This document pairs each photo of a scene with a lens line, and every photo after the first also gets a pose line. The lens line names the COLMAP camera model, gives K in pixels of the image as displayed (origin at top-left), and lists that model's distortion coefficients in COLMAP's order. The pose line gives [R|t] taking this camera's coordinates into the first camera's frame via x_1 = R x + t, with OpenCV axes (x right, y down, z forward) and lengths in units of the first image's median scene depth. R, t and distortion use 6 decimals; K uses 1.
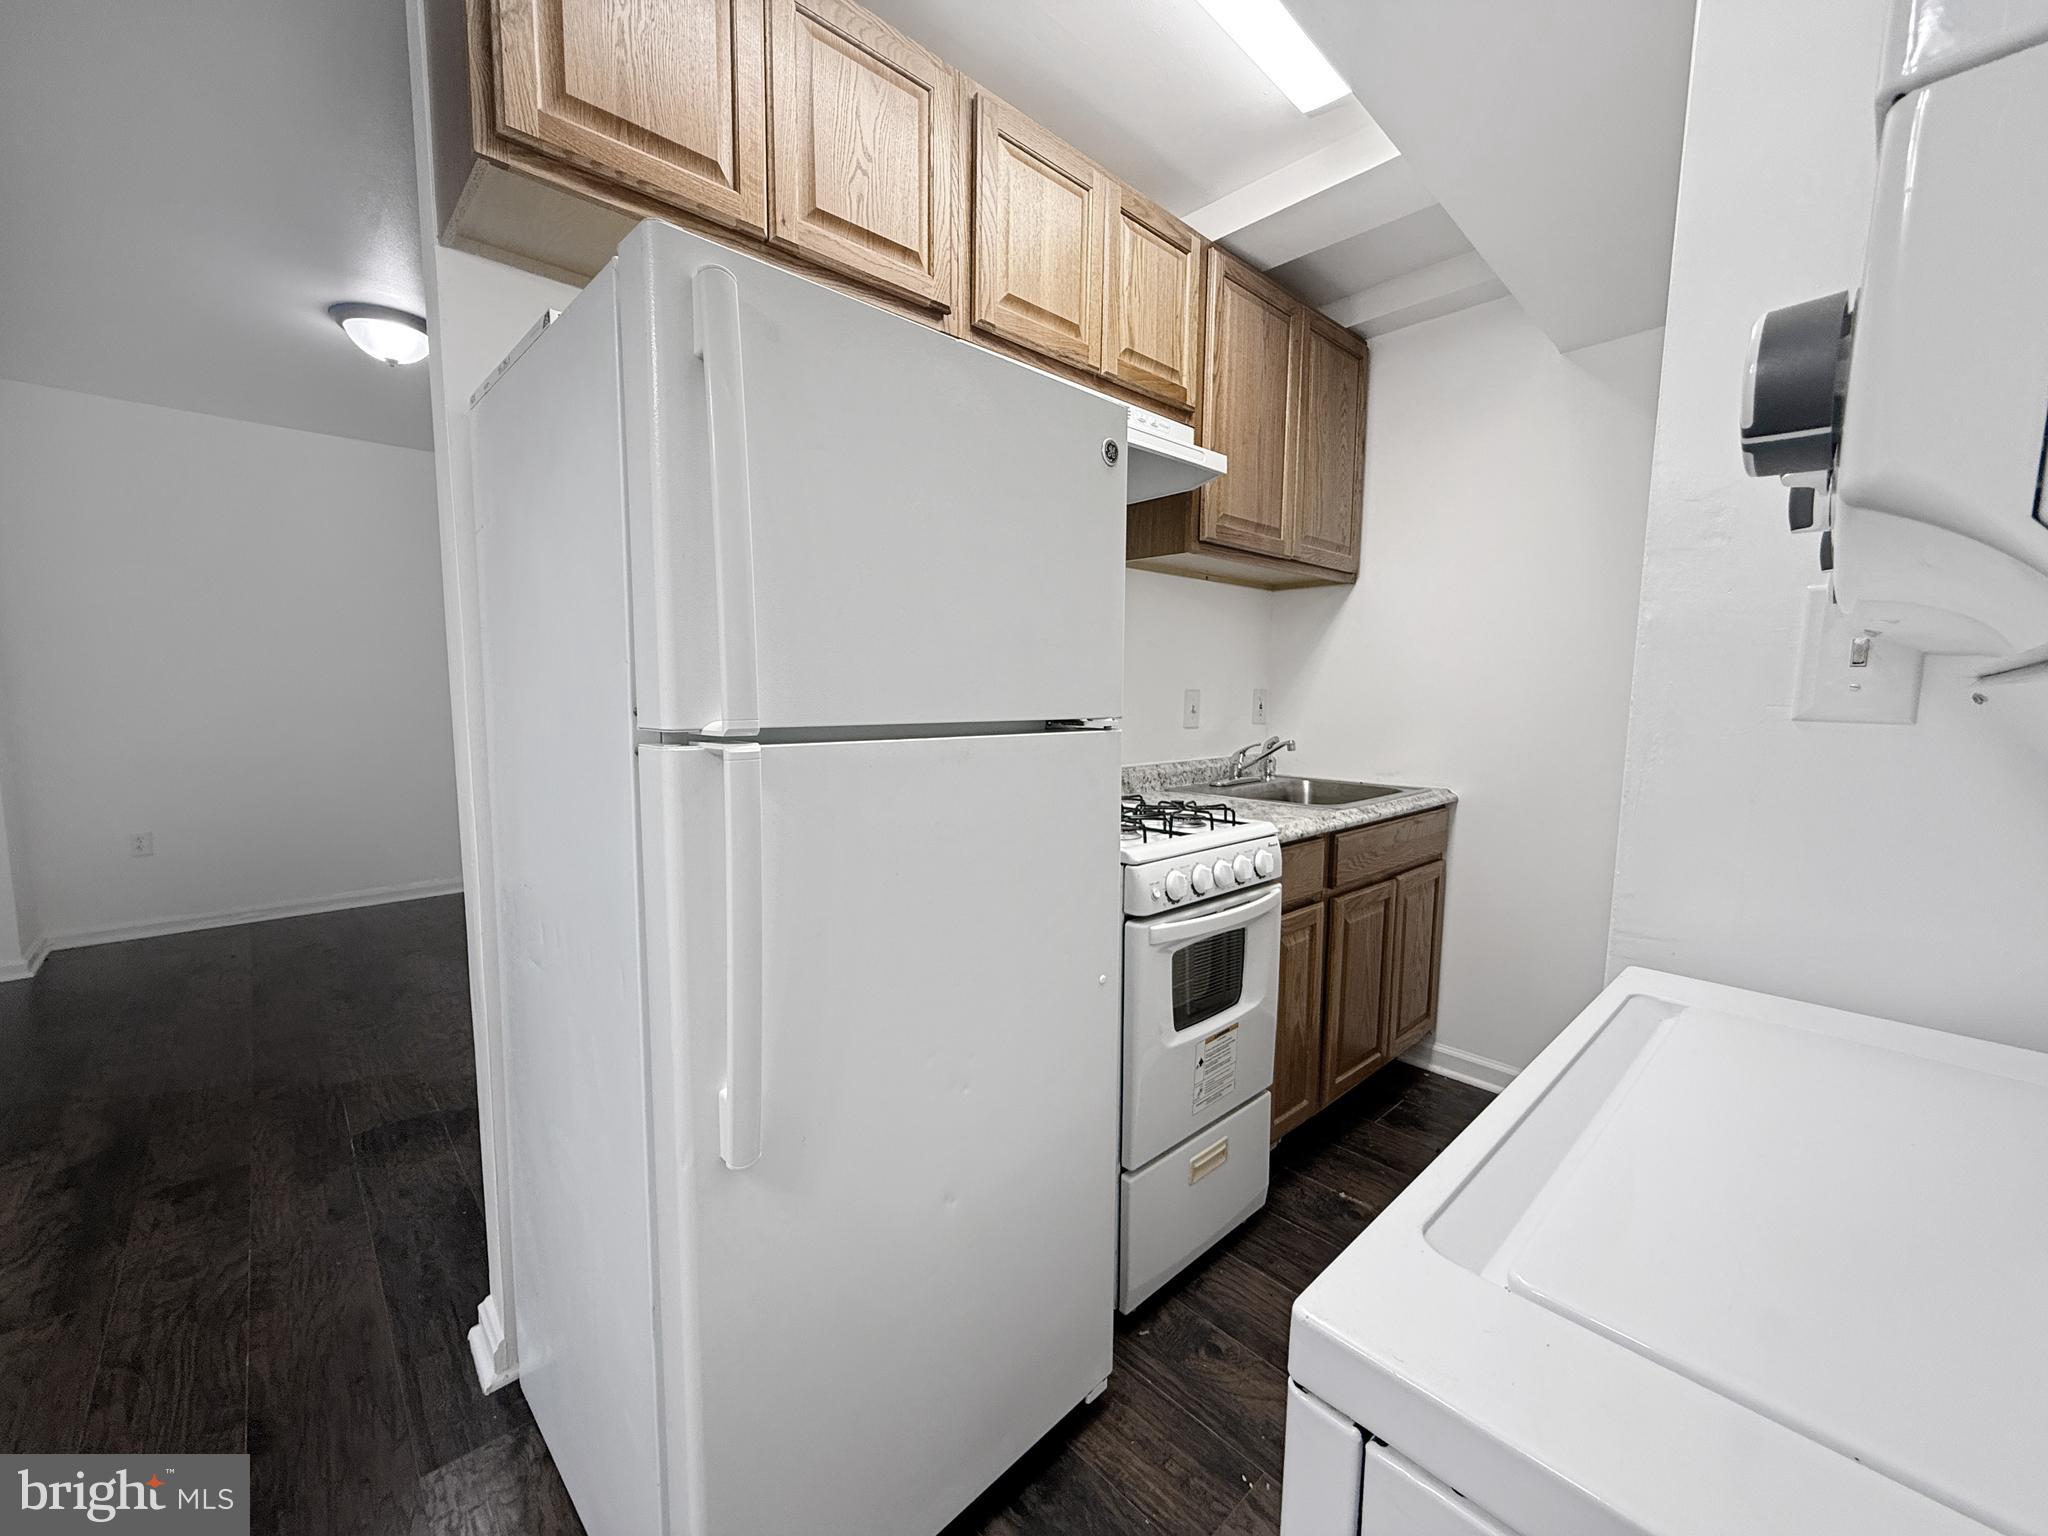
lens RADIAL K [[818.5, 0, 1034.1], [0, 818.5, 767.9], [0, 0, 1]] dist [-0.001546, -0.000101]
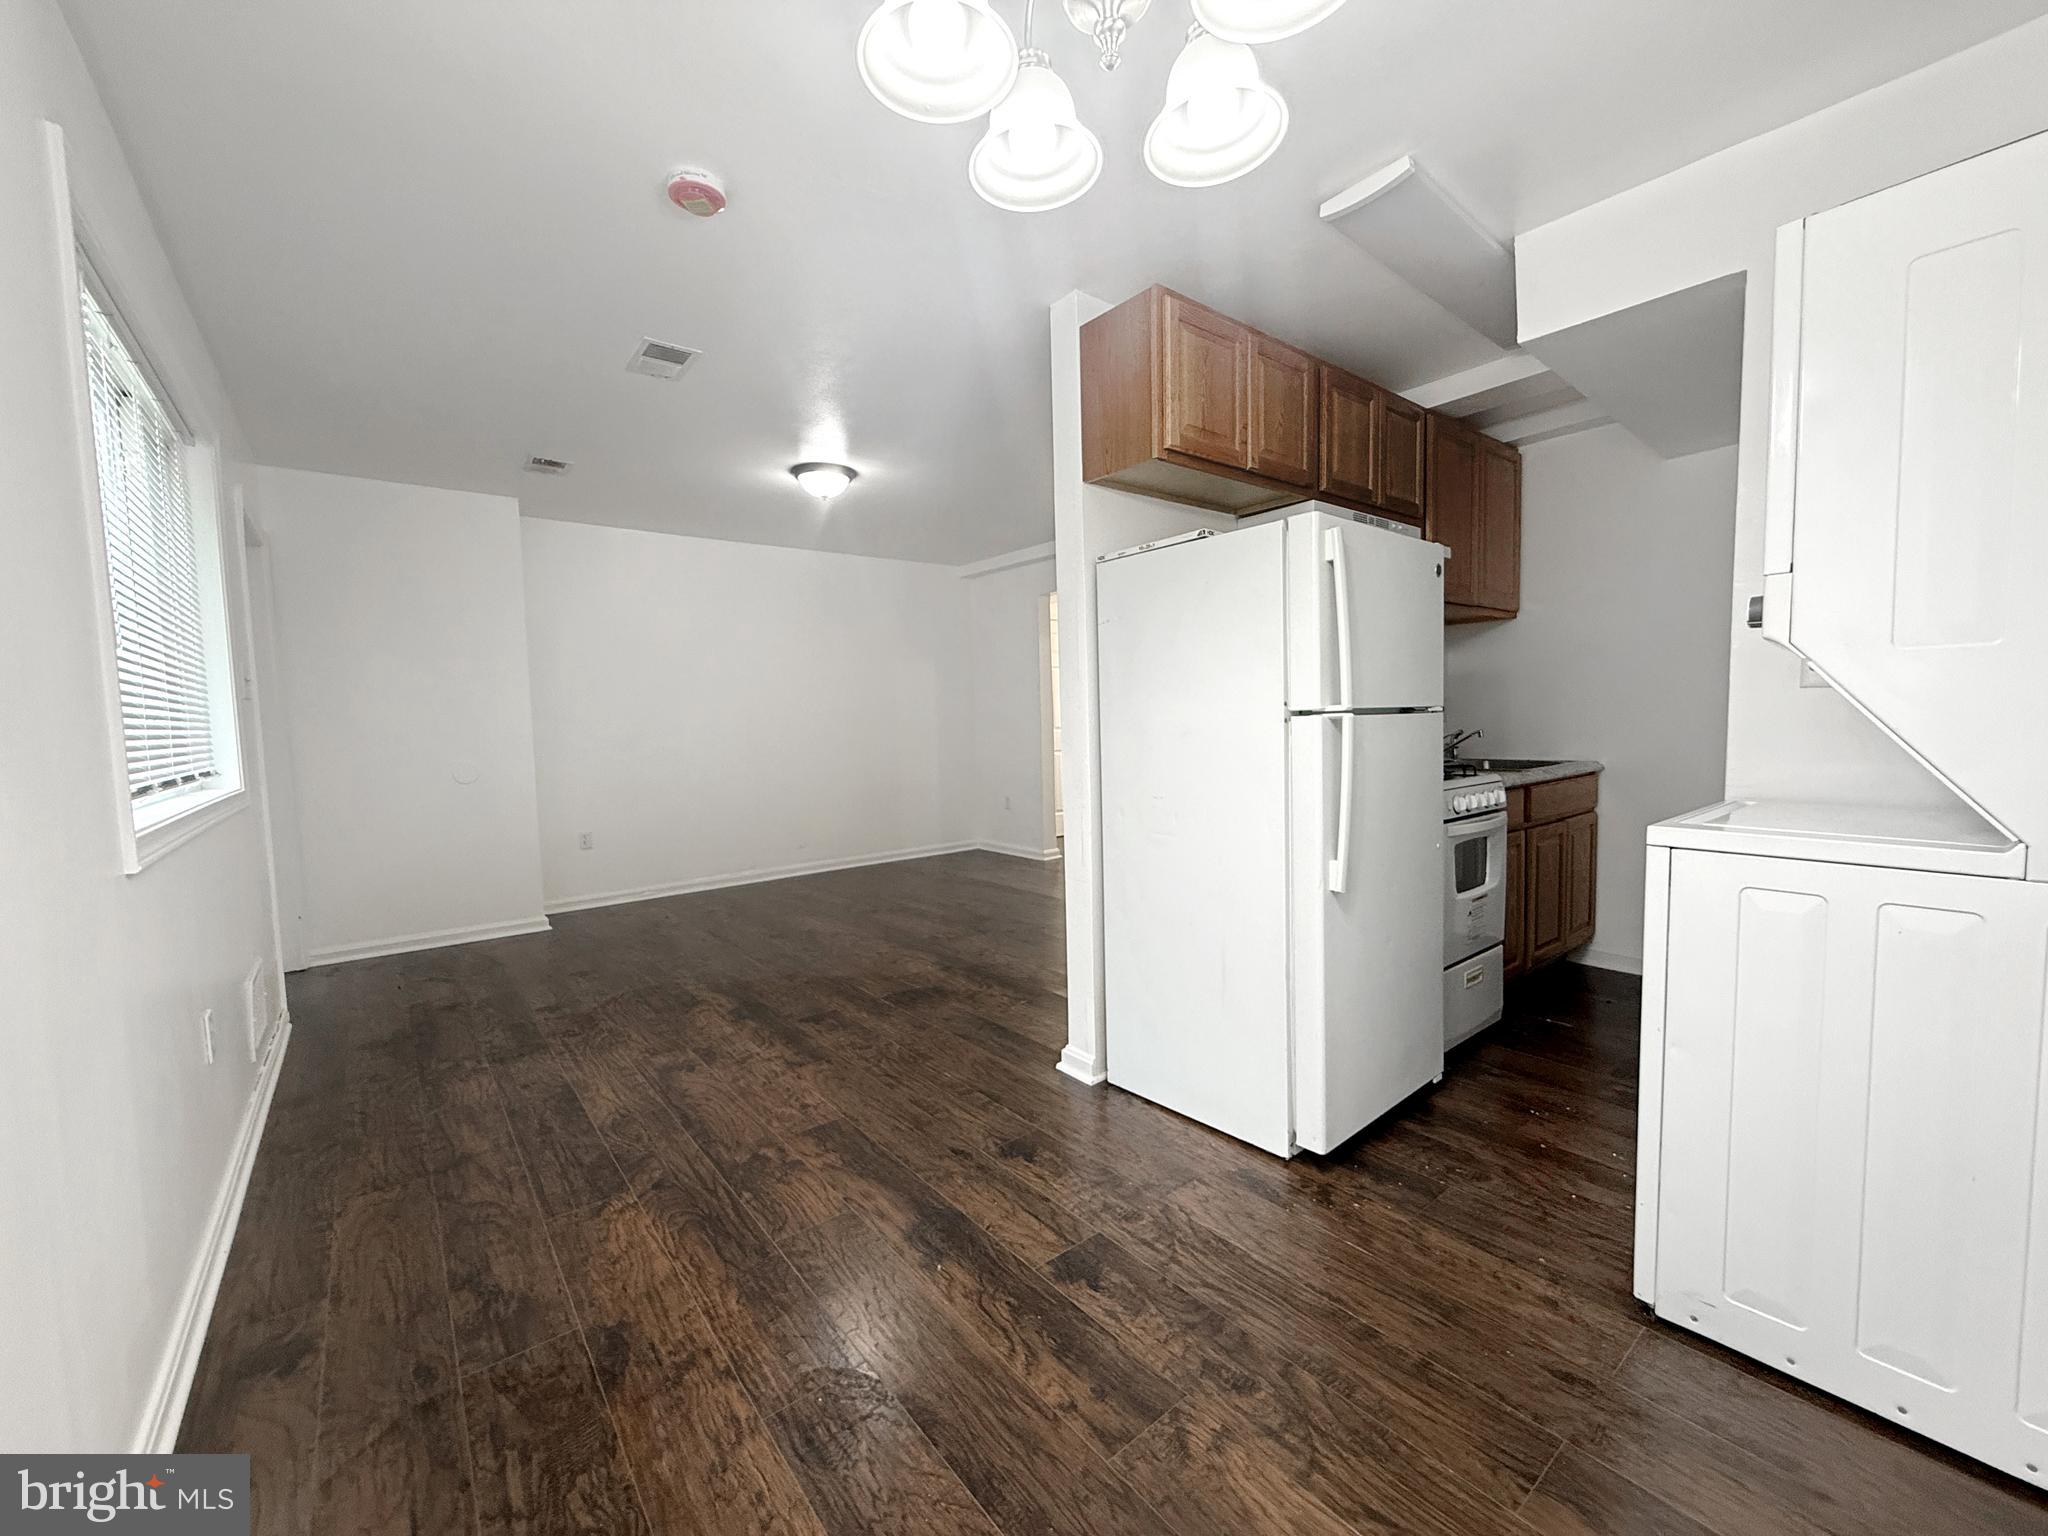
lens RADIAL K [[818.5, 0, 1018.7], [0, 818.5, 770.3], [0, 0, 1]] dist [-0.001546, -0.000101]
pose [[0.995536, -0.029838, -0.089536, -0.435227], [0.027152, 0.999148, -0.031070, 0.070258], [0.090387, 0.028500, 0.995499, -0.597860]]
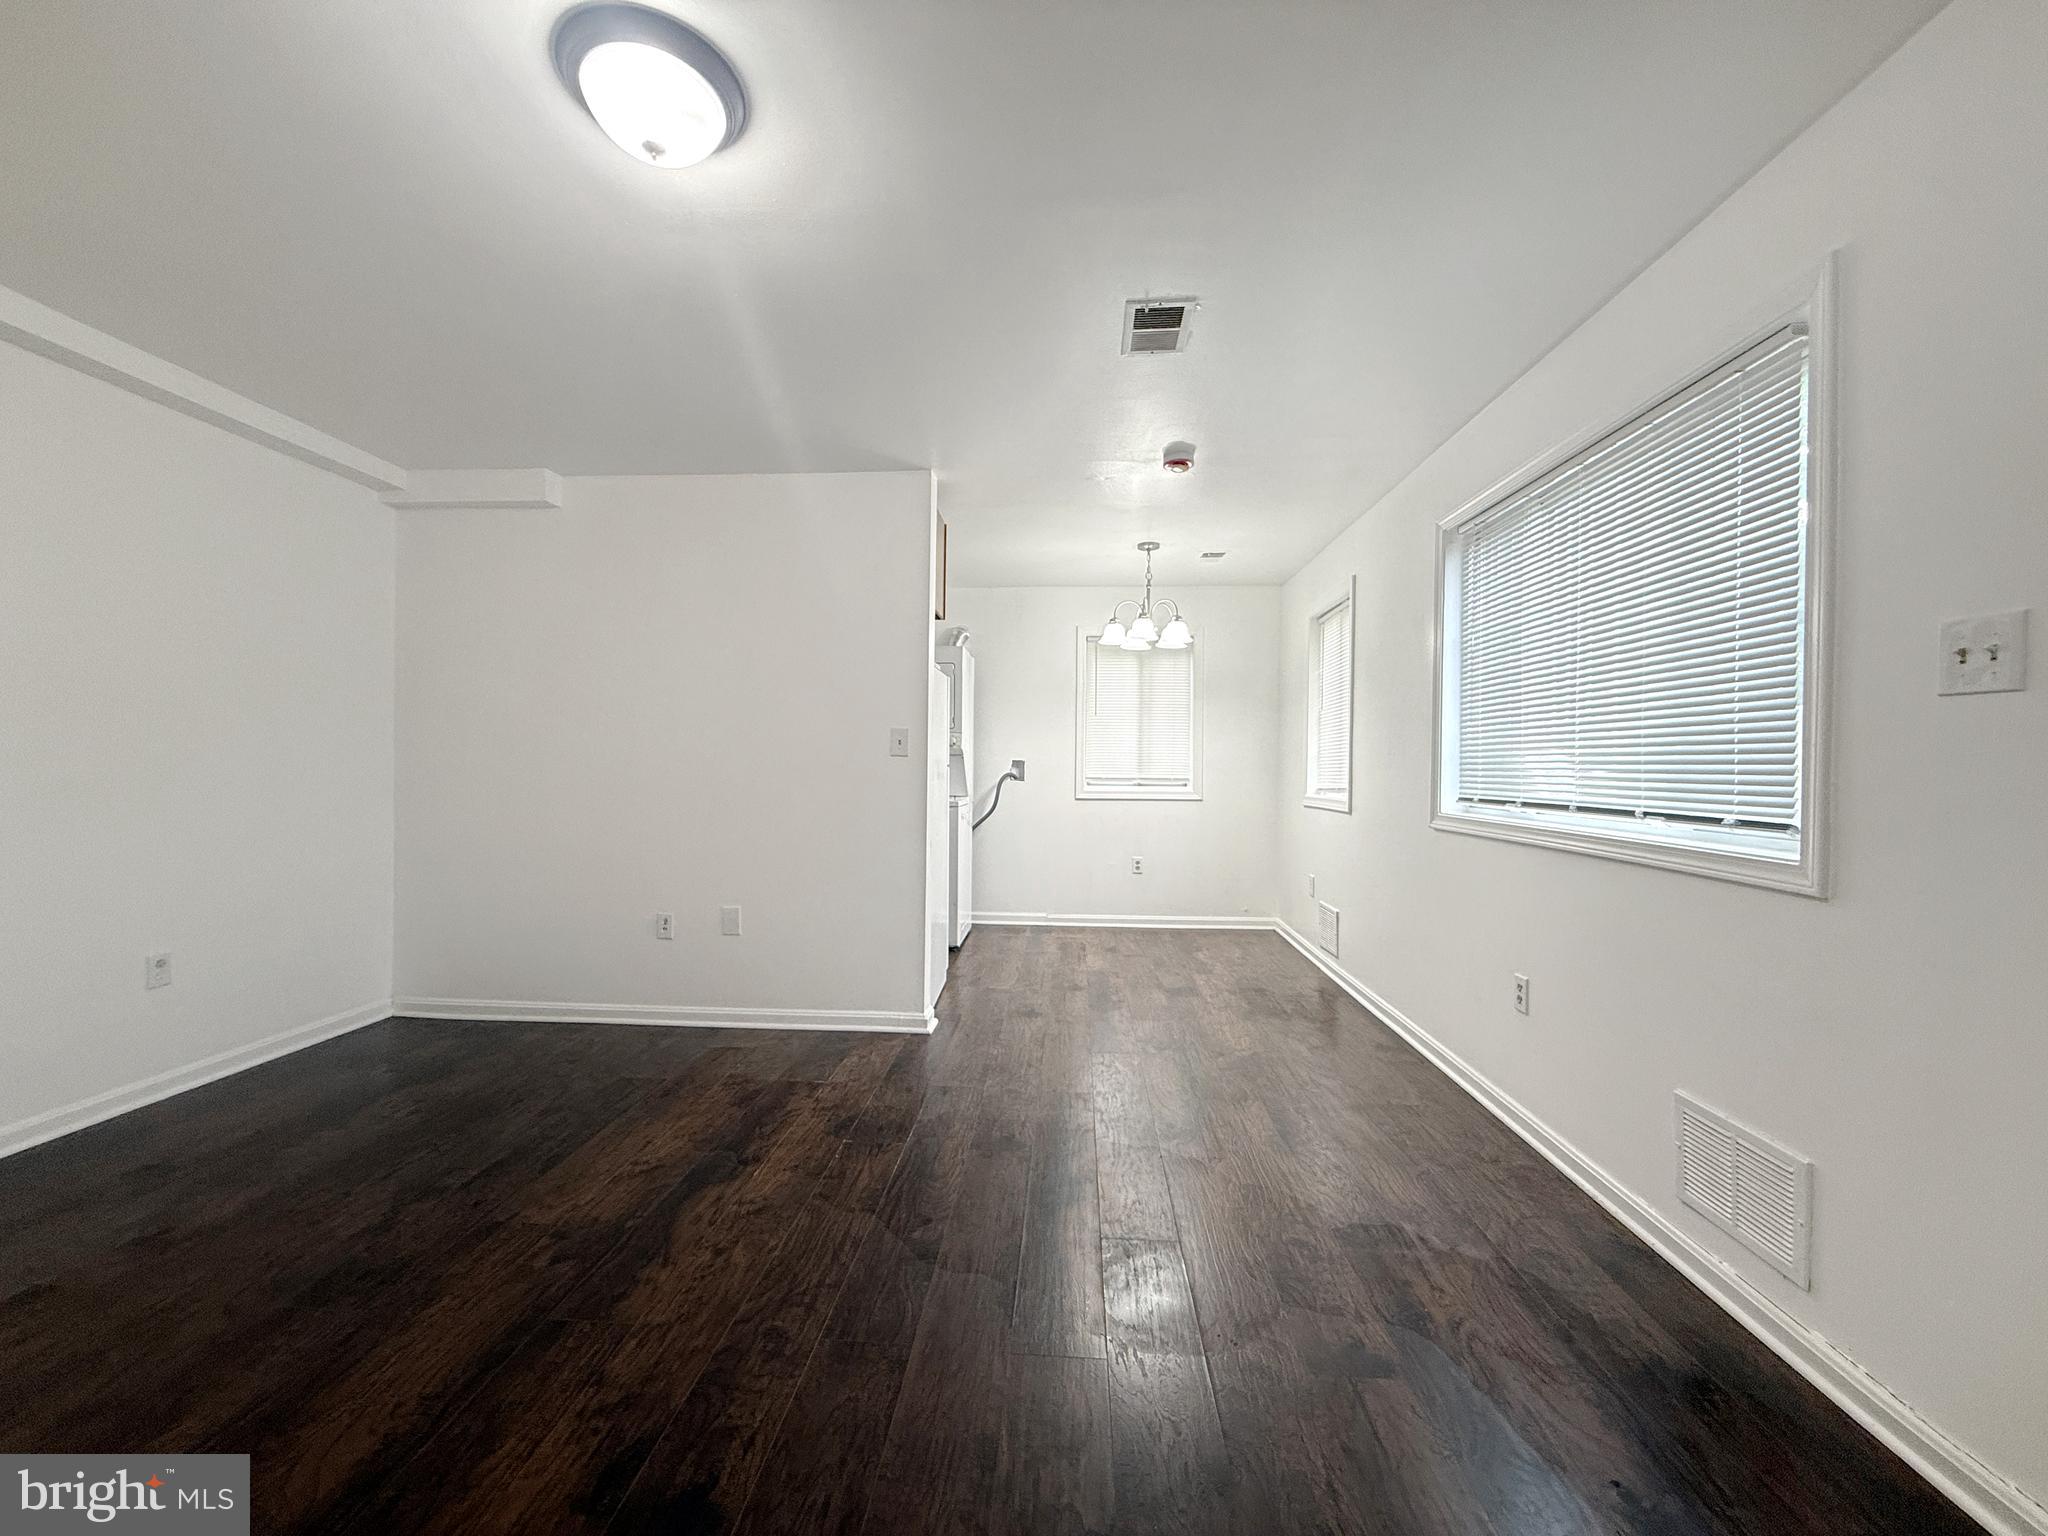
lens RADIAL K [[818.5, 0, 1023.1], [0, 818.5, 774.1], [0, 0, 1]] dist [-0.001546, -0.000101]
pose [[-0.680830, -0.025875, 0.731984, -1.887689], [0.052659, 0.995060, 0.084153, -0.168764], [-0.730546, 0.095840, -0.676104, 1.709274]]
